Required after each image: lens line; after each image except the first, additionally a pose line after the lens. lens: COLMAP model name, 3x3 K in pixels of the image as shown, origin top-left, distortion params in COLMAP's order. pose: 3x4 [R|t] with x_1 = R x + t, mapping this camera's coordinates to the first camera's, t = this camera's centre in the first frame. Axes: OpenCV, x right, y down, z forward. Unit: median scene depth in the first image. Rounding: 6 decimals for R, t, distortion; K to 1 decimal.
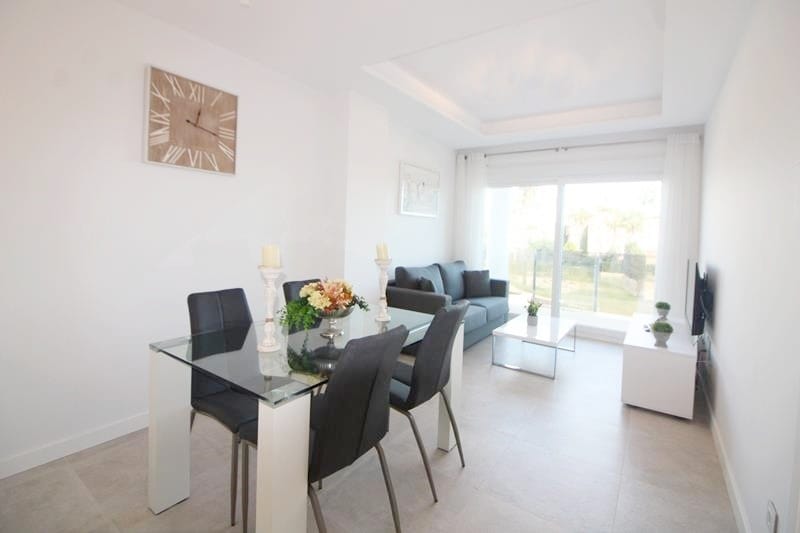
lens RADIAL K [[368.5, 0, 399.4], [0, 368.5, 239.2], [0, 0, 1]] dist [0.001648, -0.012081]
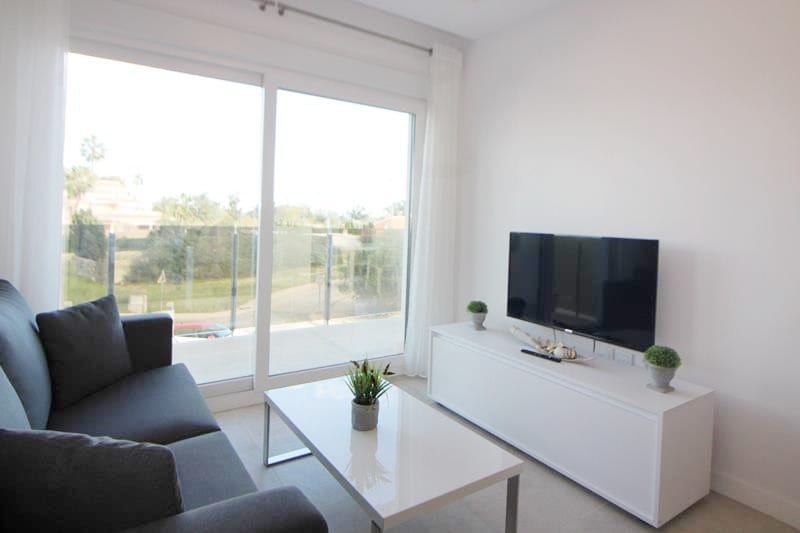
lens RADIAL K [[454.6, 0, 401.3], [0, 454.6, 226.2], [0, 0, 1]] dist [0.027236, -0.000031]
pose [[0.361655, -0.041023, 0.931409, -0.094137], [-0.000641, 0.999020, 0.044250, 0.007543], [-0.932312, -0.016600, 0.361275, 1.212021]]
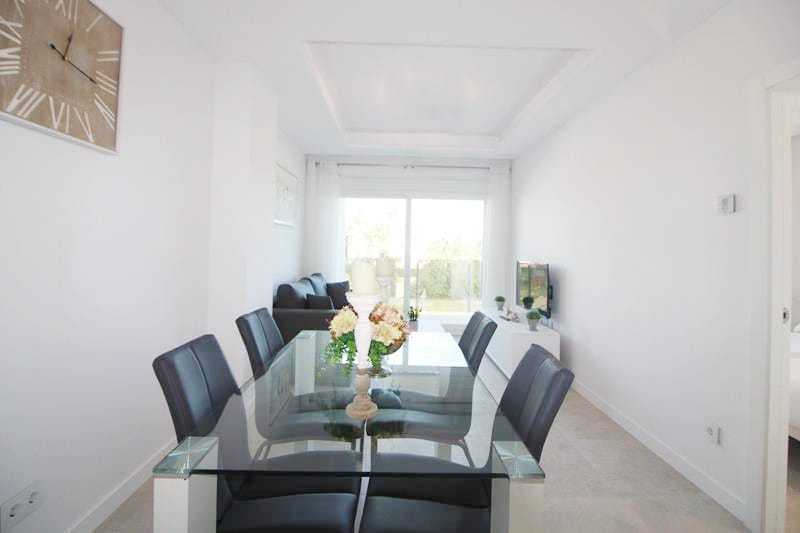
lens RADIAL K [[368.5, 0, 399.4], [0, 368.5, 239.2], [0, 0, 1]] dist [0.001648, -0.012081]
pose [[0.812163, -0.004675, 0.583412, -0.437595], [0.020349, 0.999586, -0.020318, -0.008451], [-0.583075, 0.028373, 0.811922, 0.241166]]
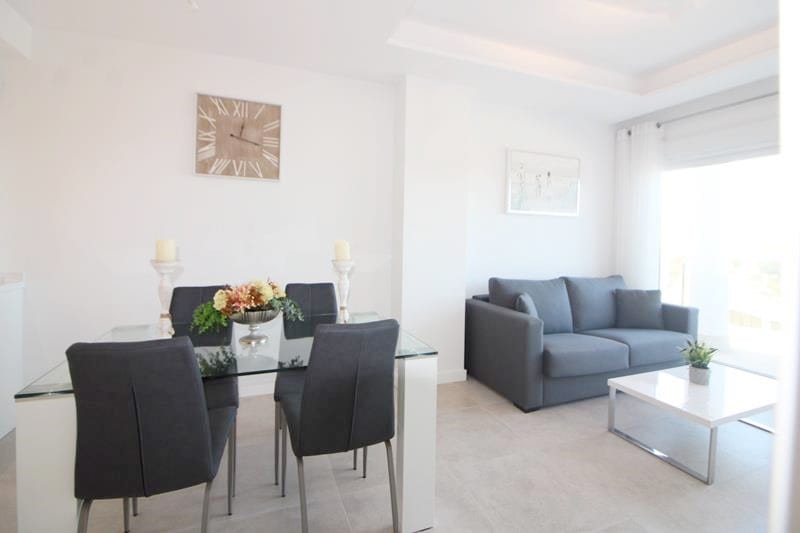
lens RADIAL K [[368.5, 0, 399.4], [0, 368.5, 239.2], [0, 0, 1]] dist [0.001648, -0.012081]
pose [[0.831564, -0.016206, -0.555193, 0.438797], [-0.003452, 0.999404, -0.034342, 0.030685], [0.555419, 0.030473, 0.831012, 0.333784]]
